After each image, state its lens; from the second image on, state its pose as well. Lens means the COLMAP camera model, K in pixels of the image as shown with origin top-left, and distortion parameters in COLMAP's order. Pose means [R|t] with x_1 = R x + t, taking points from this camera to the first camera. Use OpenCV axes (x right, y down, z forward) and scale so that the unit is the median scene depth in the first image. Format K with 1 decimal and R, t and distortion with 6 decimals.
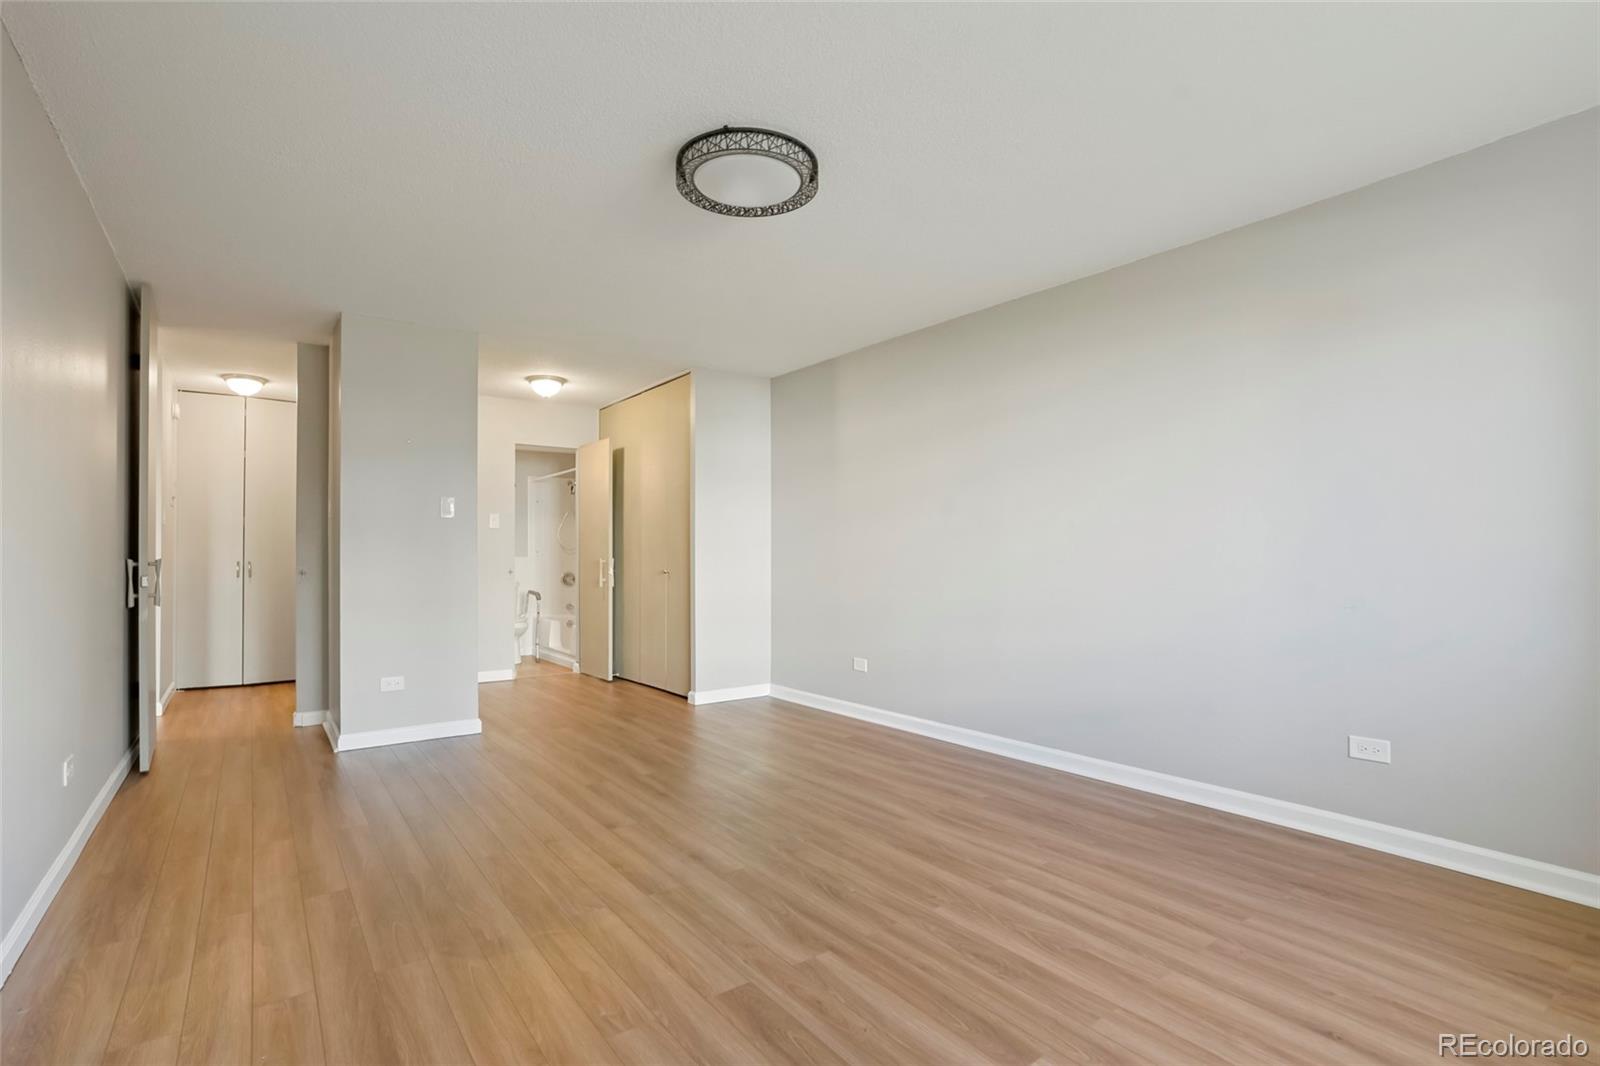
lens RADIAL K [[746.1, 0, 806.4], [0, 746.1, 531.3], [0, 0, 1]] dist [-0.049316, 0.027749]
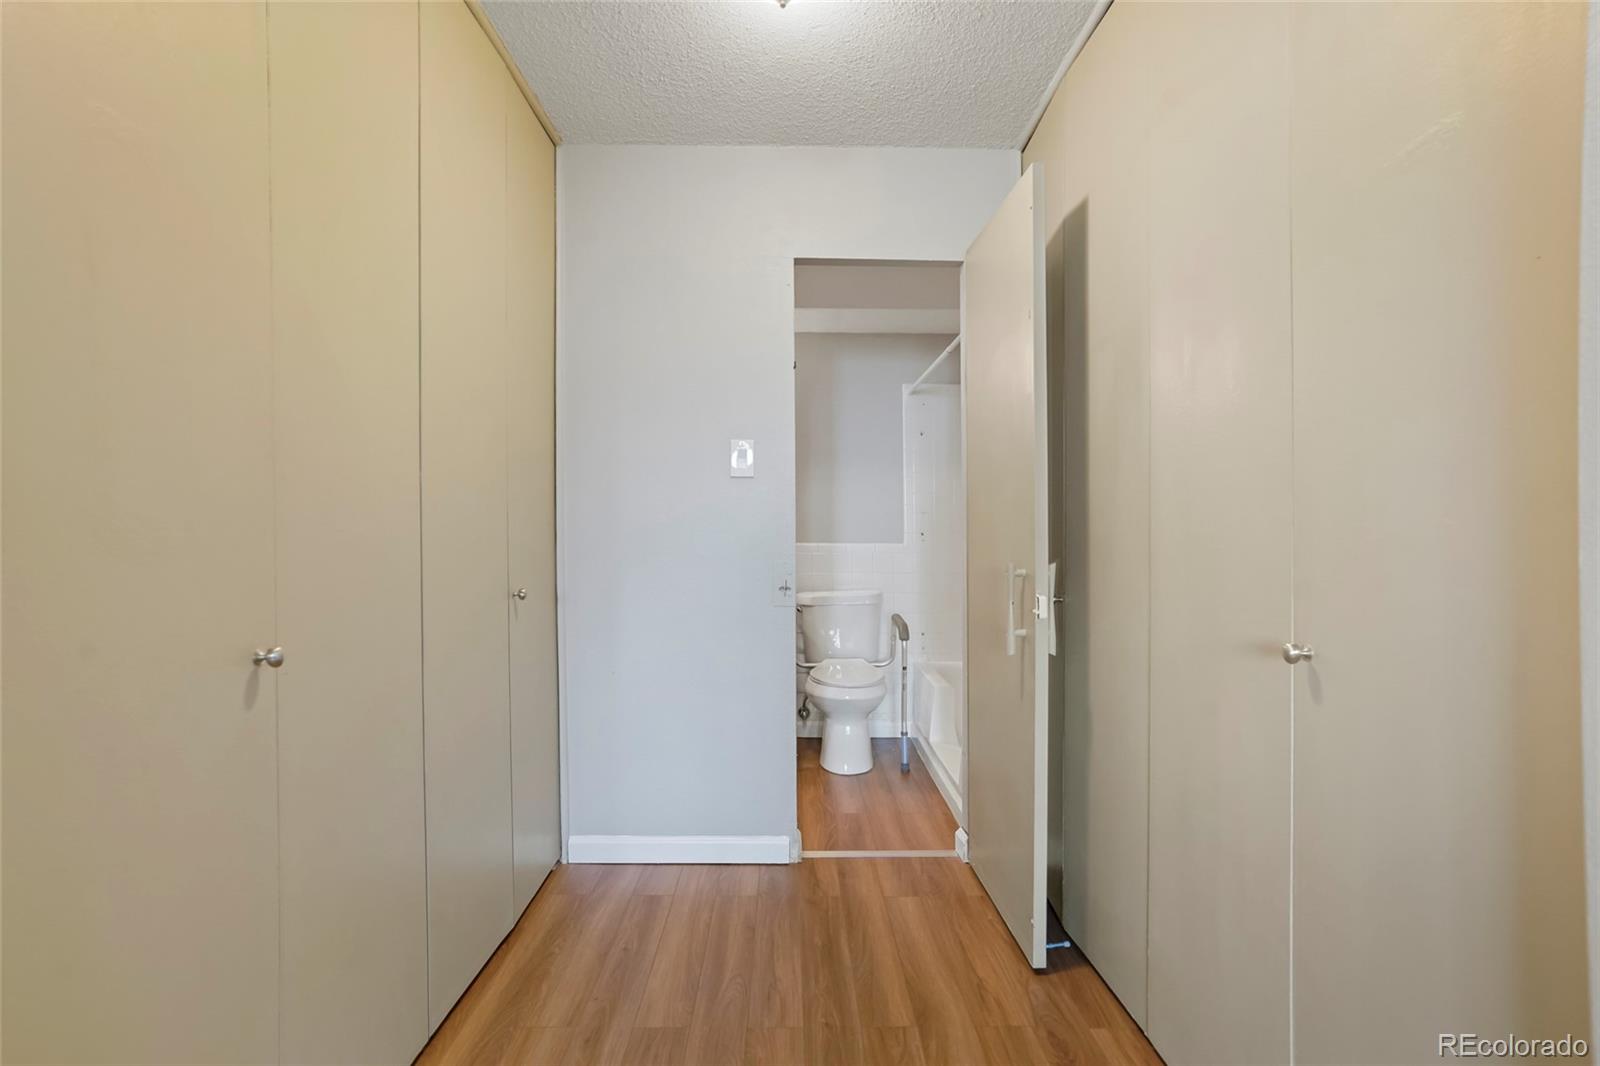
lens RADIAL K [[746.1, 0, 806.4], [0, 746.1, 531.3], [0, 0, 1]] dist [-0.049316, 0.027749]
pose [[0.826622, 0.012968, -0.562609, -0.173822], [0.008707, 0.999320, 0.035827, 0.012040], [0.562691, -0.034514, 0.825947, 0.698578]]
